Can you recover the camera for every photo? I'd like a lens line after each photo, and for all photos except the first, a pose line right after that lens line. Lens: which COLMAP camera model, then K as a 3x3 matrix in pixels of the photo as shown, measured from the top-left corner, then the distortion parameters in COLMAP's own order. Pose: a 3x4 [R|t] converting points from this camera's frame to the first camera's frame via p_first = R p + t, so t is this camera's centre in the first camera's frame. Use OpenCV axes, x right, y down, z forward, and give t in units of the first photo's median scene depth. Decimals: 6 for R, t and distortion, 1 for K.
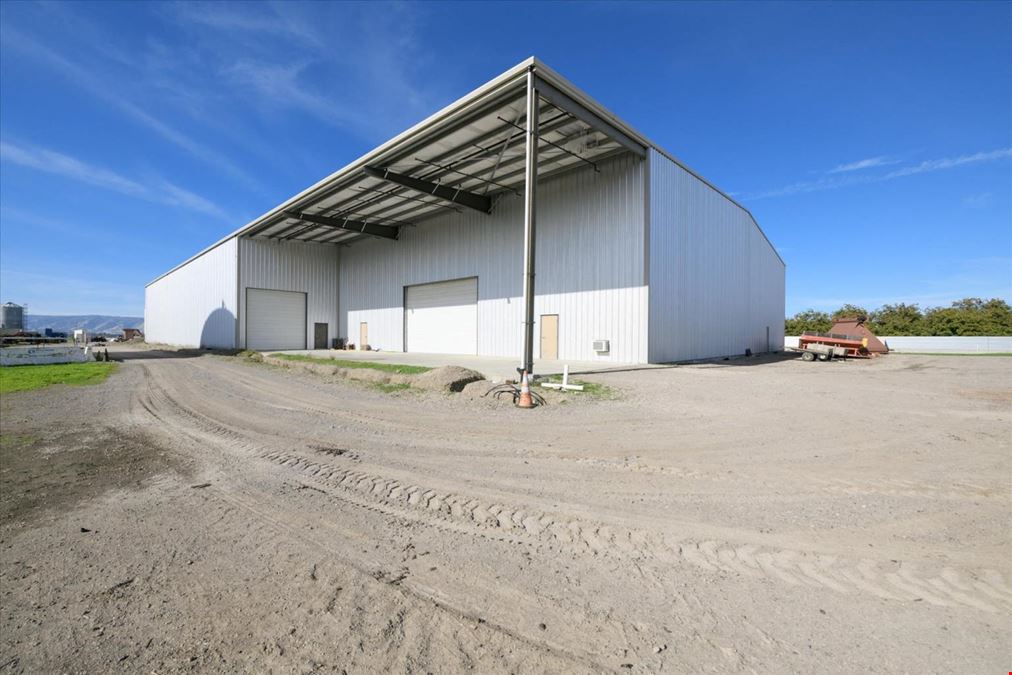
lens RADIAL K [[429.8, 0, 506.0], [0, 429.8, 337.5], [0, 0, 1]] dist [0.000570, -0.000001]
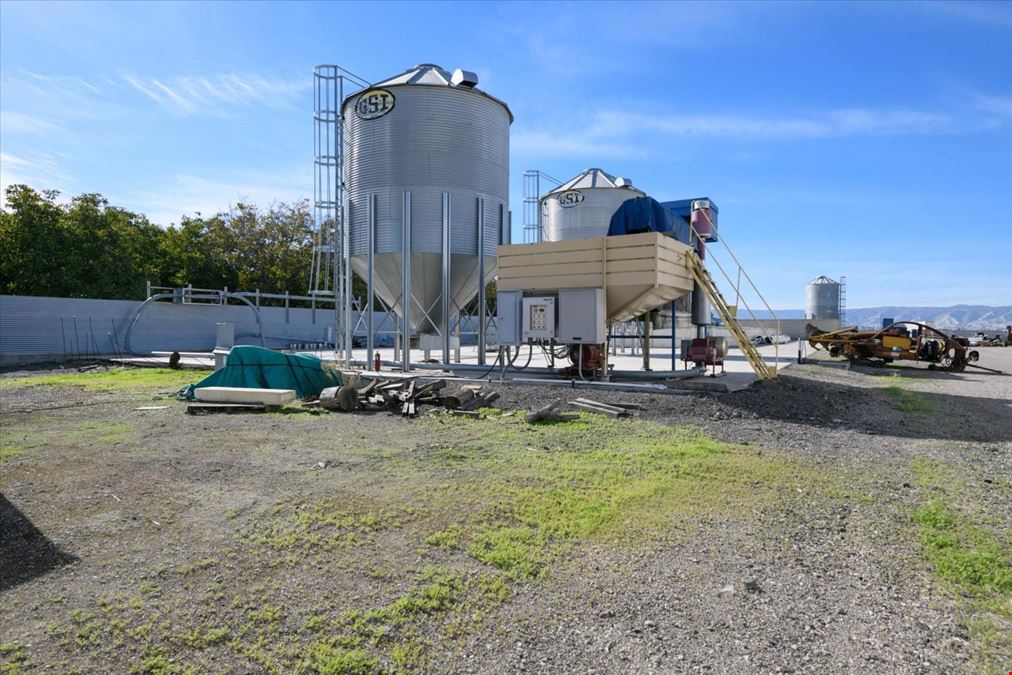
lens RADIAL K [[566.0, 0, 506.0], [0, 566.0, 337.5], [0, 0, 1]] dist [-0.000487, -0.000219]
pose [[0.233816, -0.002068, -0.972279, -0.140287], [0.005989, 0.999982, -0.000687, 0.000005], [0.972262, -0.005662, 0.233824, 0.111196]]
